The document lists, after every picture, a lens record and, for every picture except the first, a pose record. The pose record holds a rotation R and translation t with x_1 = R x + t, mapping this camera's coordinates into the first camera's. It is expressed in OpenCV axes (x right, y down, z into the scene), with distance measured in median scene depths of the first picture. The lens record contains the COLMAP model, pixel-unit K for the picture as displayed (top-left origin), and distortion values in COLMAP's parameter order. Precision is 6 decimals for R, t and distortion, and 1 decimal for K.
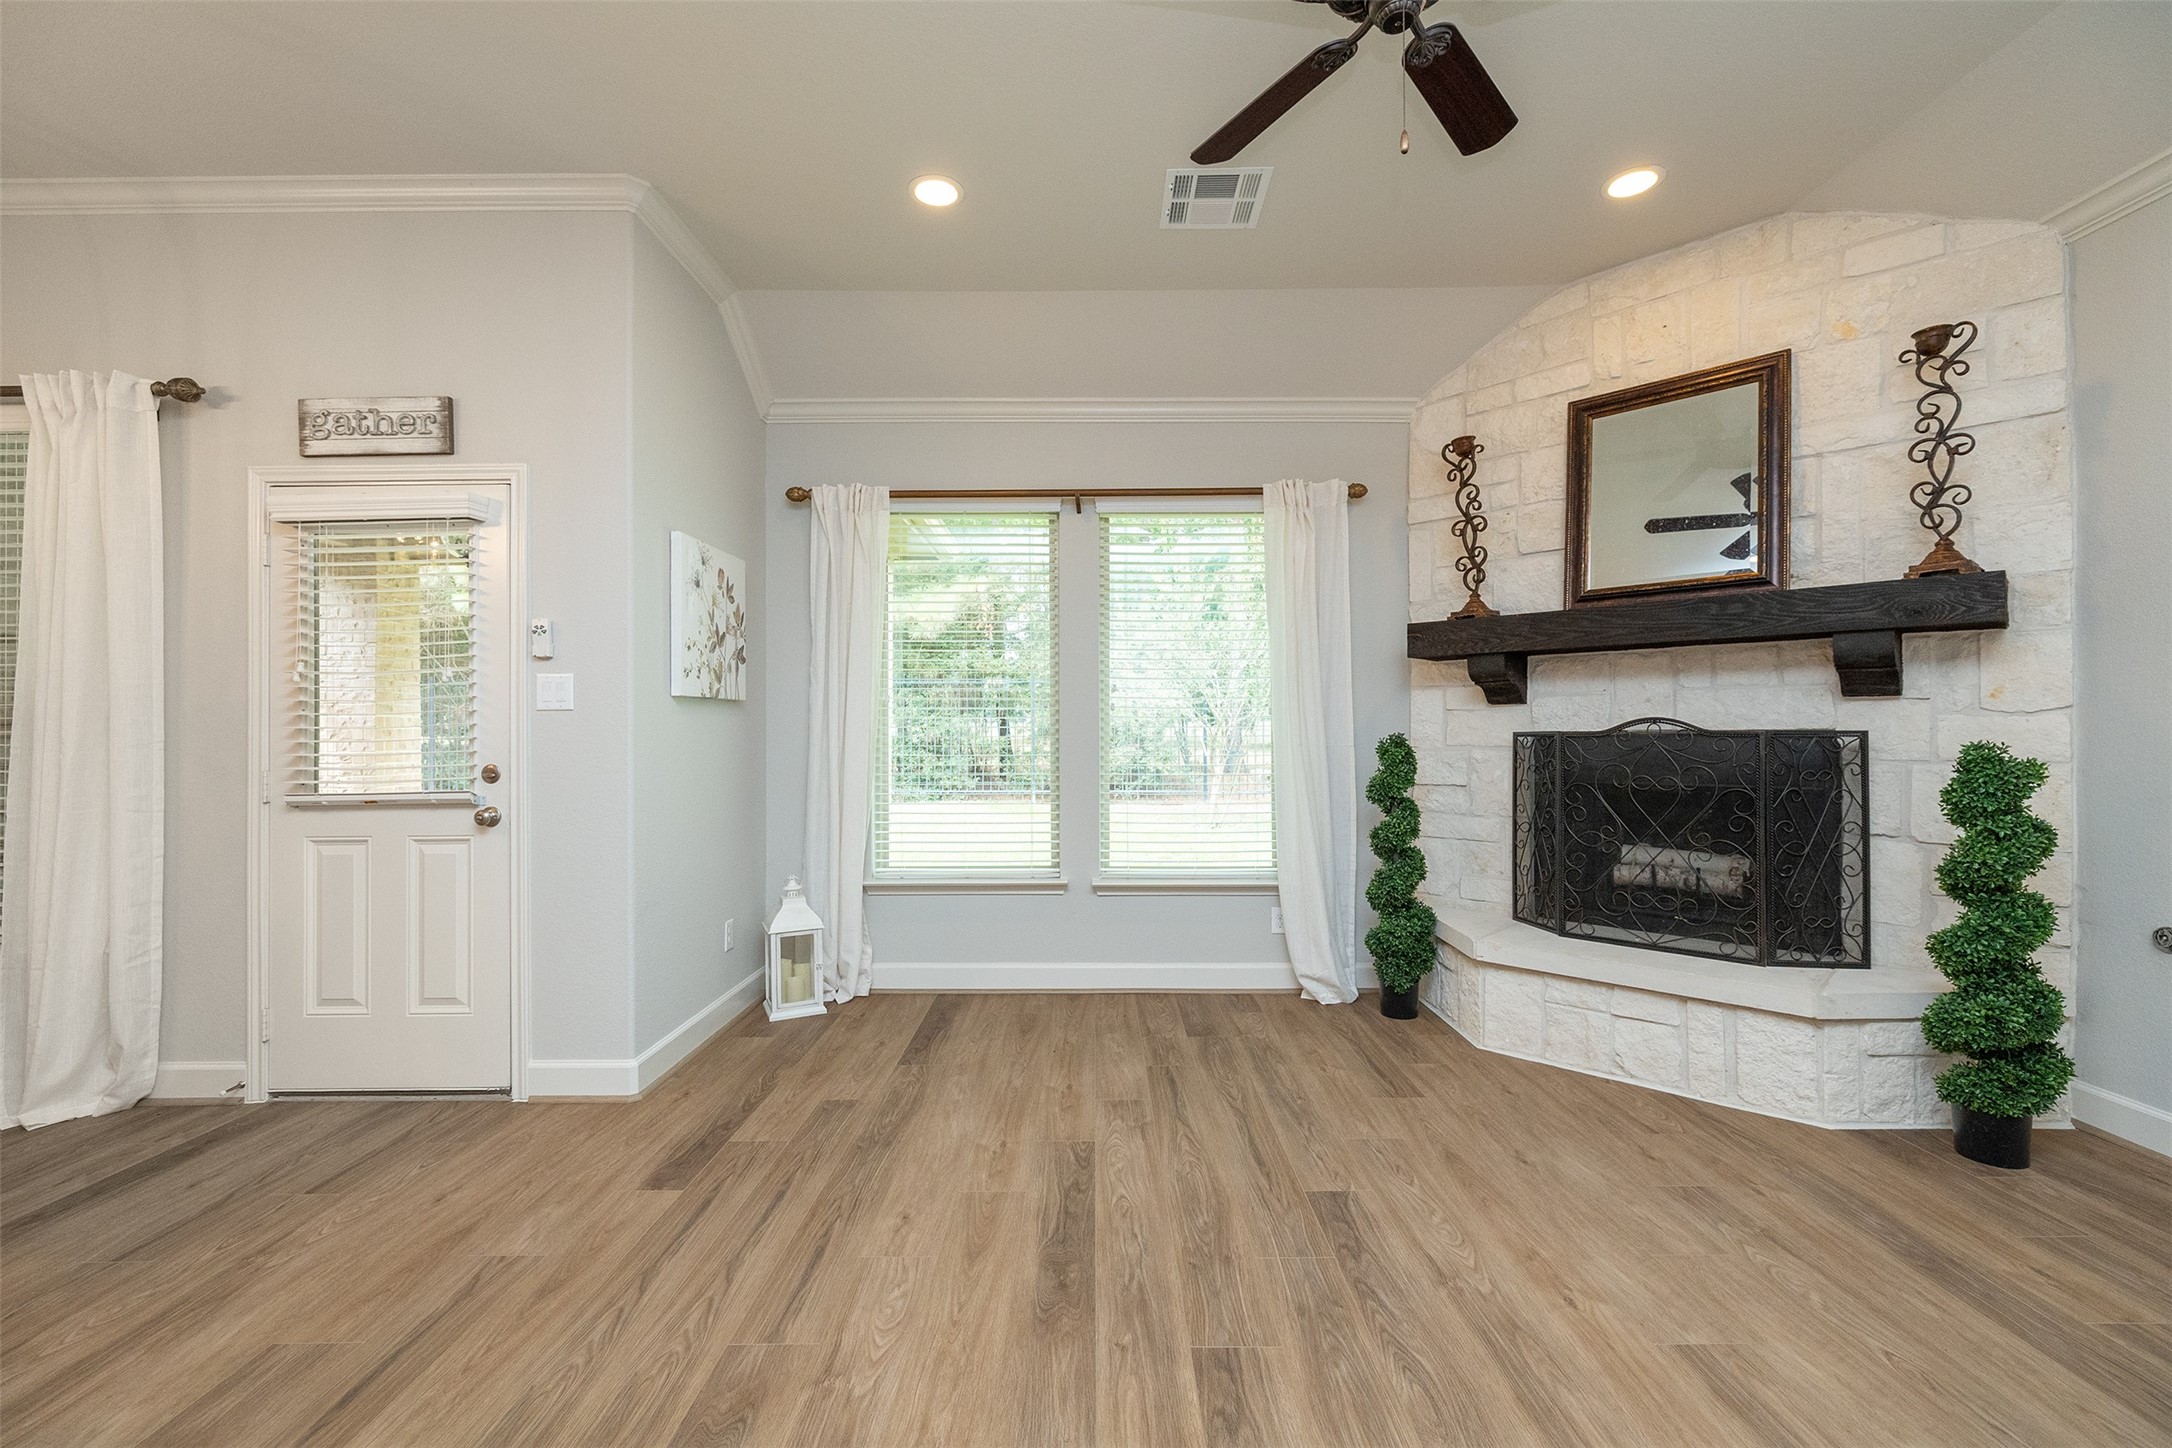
lens RADIAL K [[913.0, 0, 1089.8], [0, 913.0, 727.6], [0, 0, 1]] dist [0.000429, 0.000246]
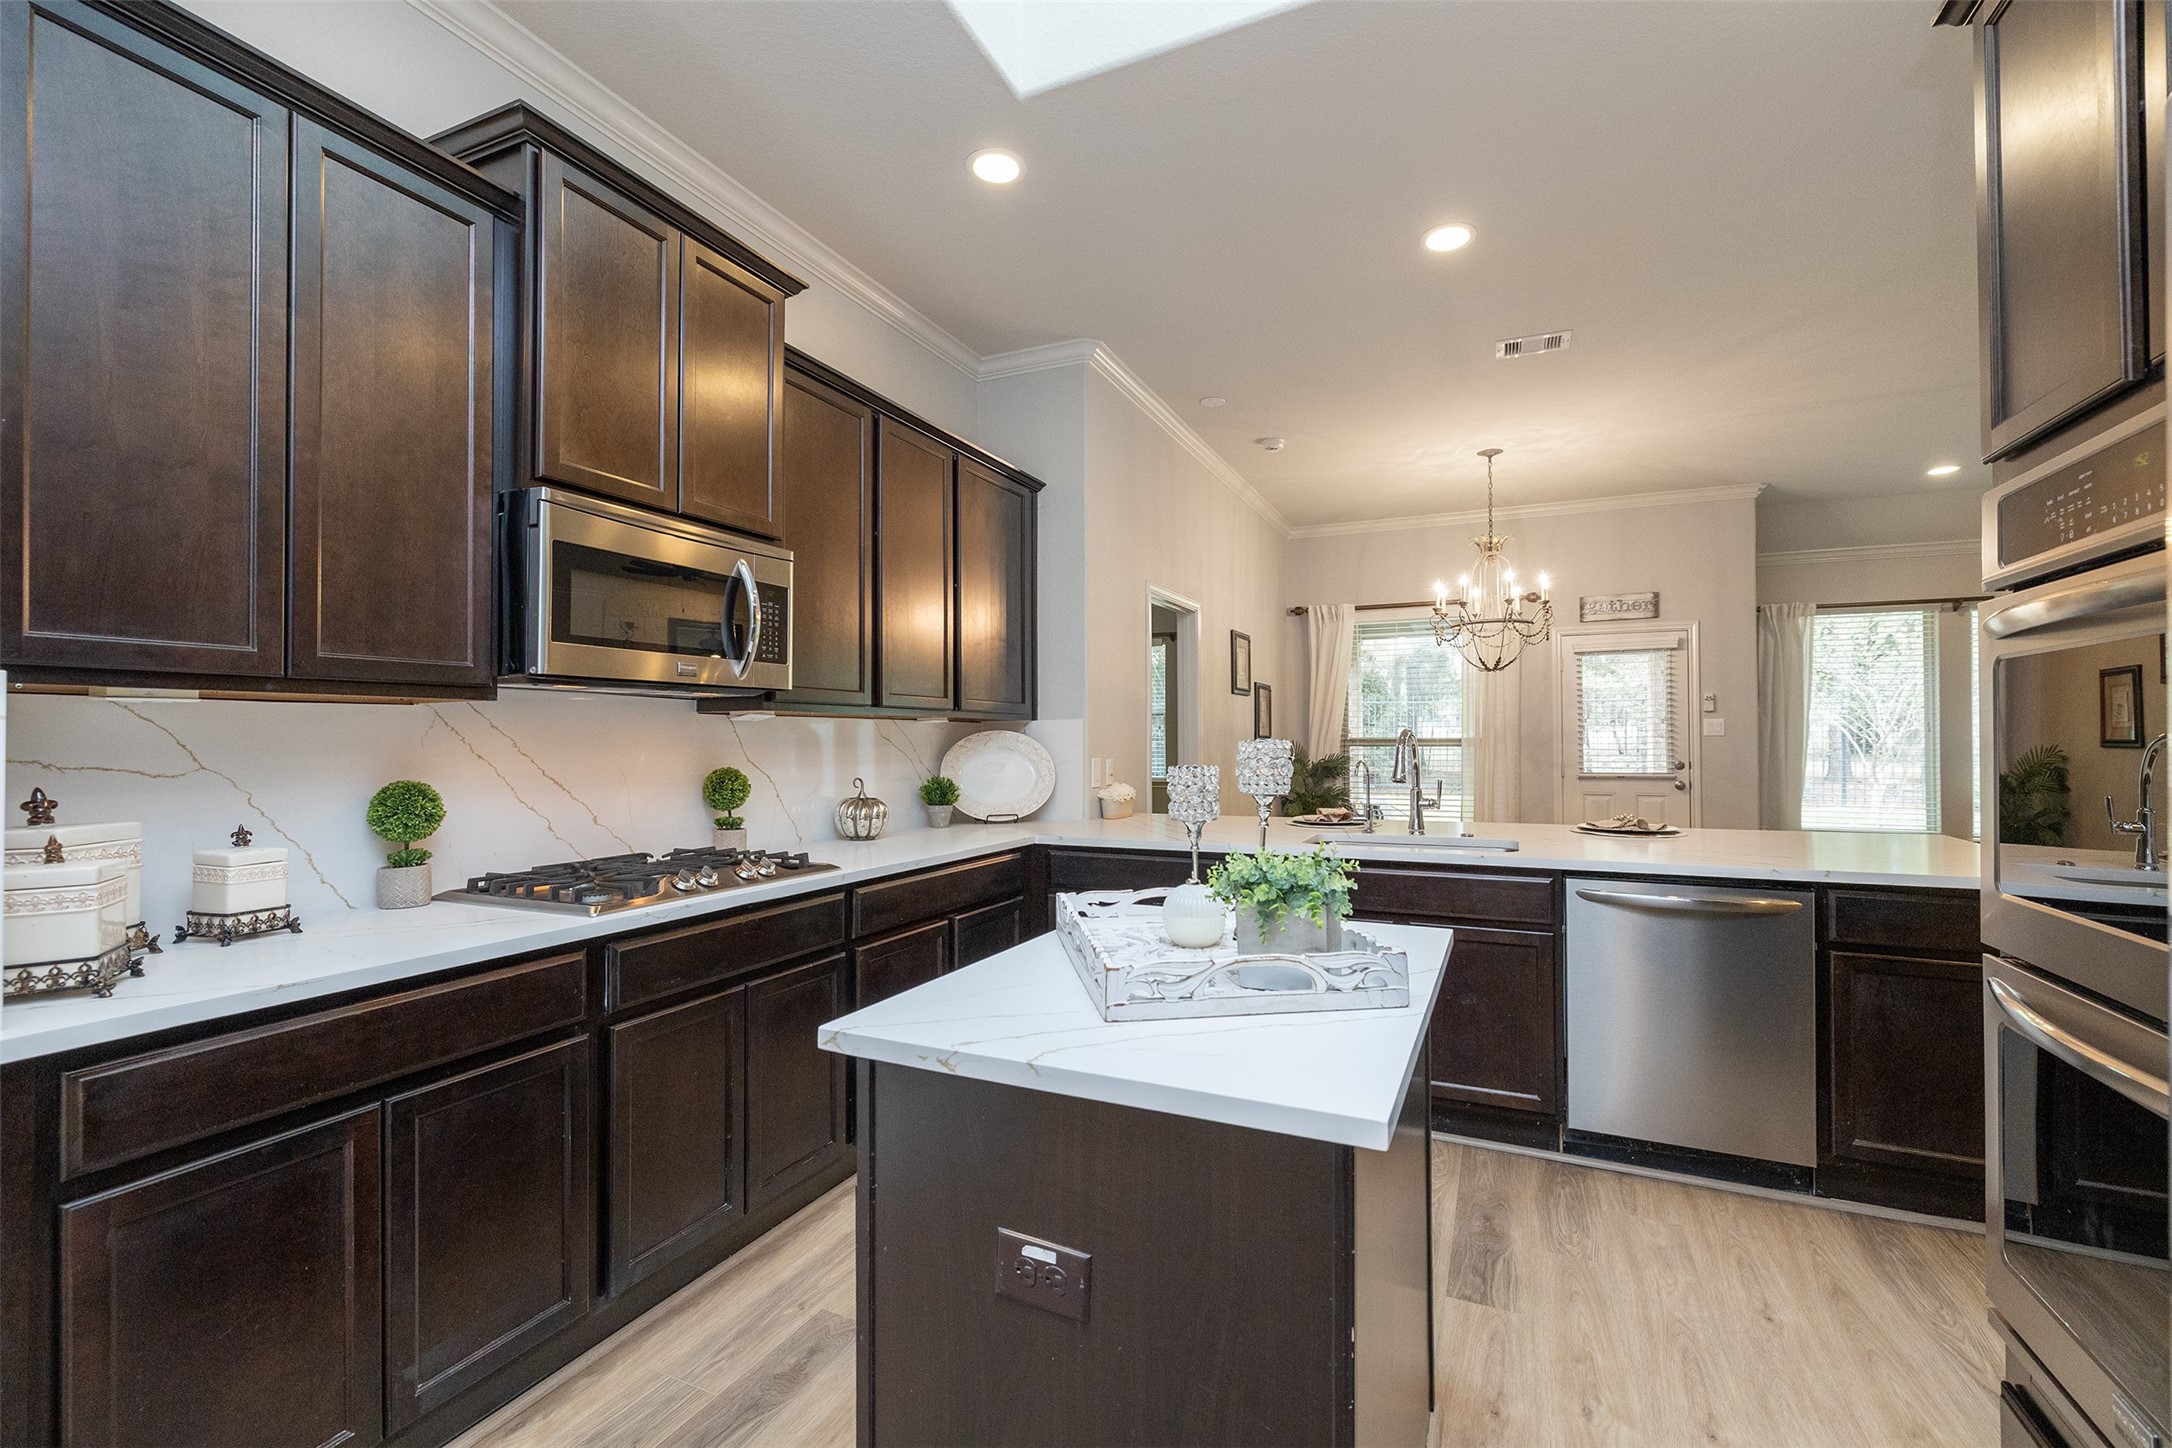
lens RADIAL K [[913.0, 0, 1090.8], [0, 913.0, 733.2], [0, 0, 1]] dist [0.000429, 0.000246]
pose [[0.911647, 0.000029, -0.410974, -1.043221], [-0.000618, 0.999999, -0.001301, -0.021691], [0.410974, 0.001440, 0.911646, -1.547854]]
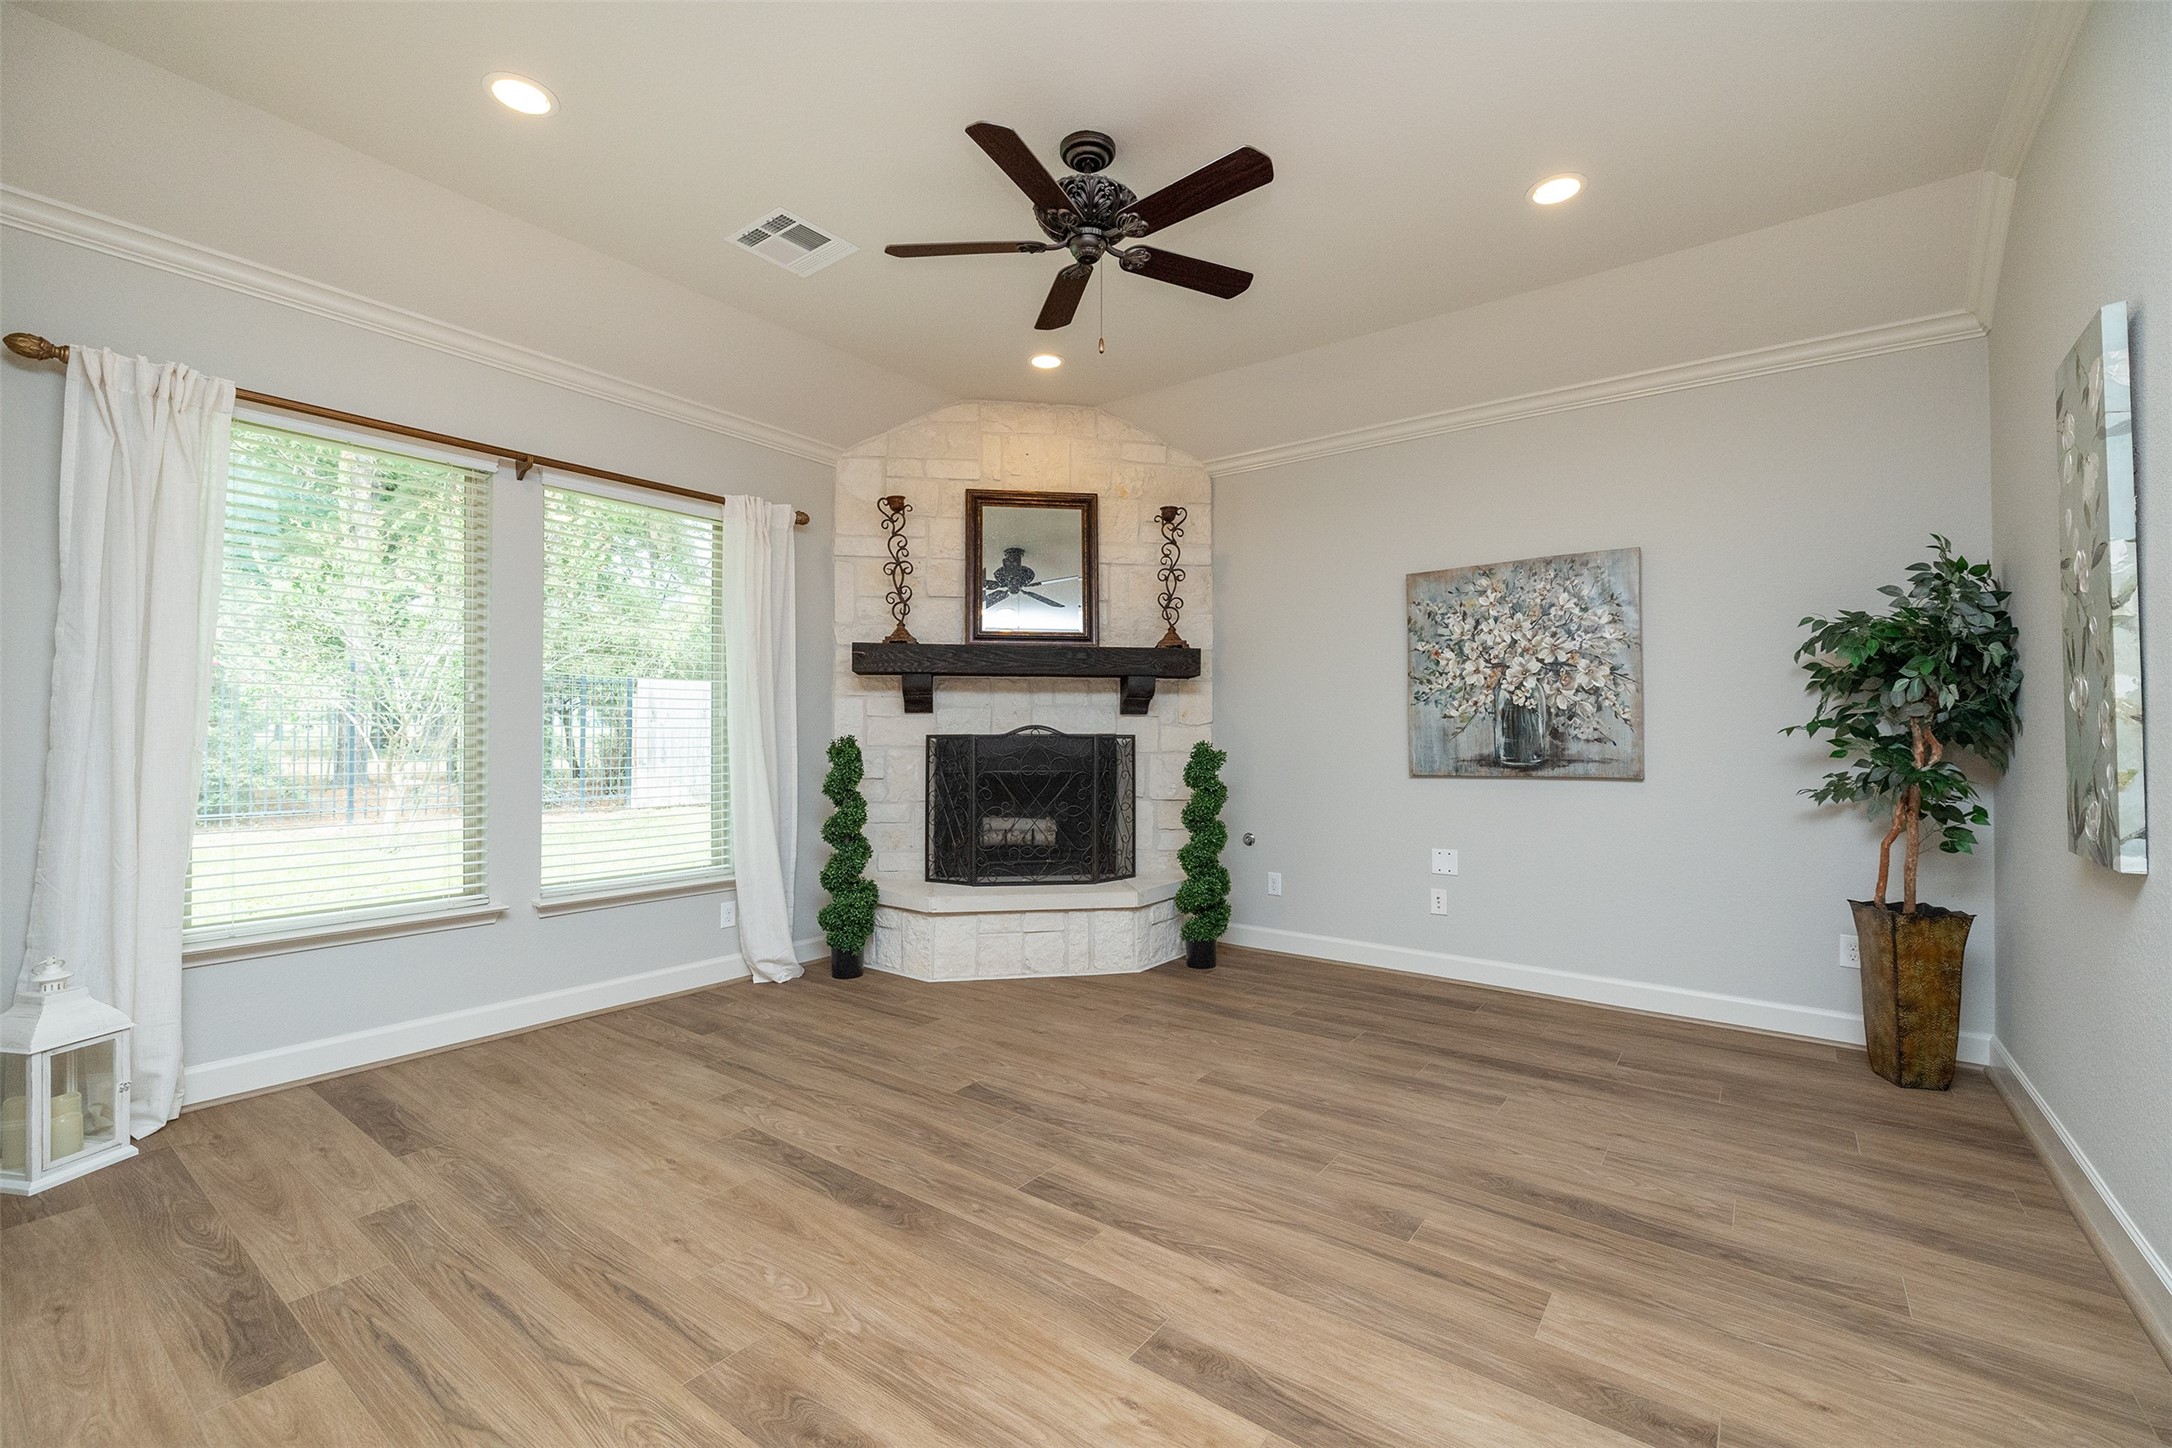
lens RADIAL K [[913.0, 0, 1096.5], [0, 913.0, 727.4], [0, 0, 1]] dist [0.000429, 0.000246]
pose [[0.593362, 0.012114, 0.804845, -0.537154], [-0.008041, 0.999926, -0.009122, 0.005525], [-0.804896, -0.001059, 0.593416, 0.063408]]
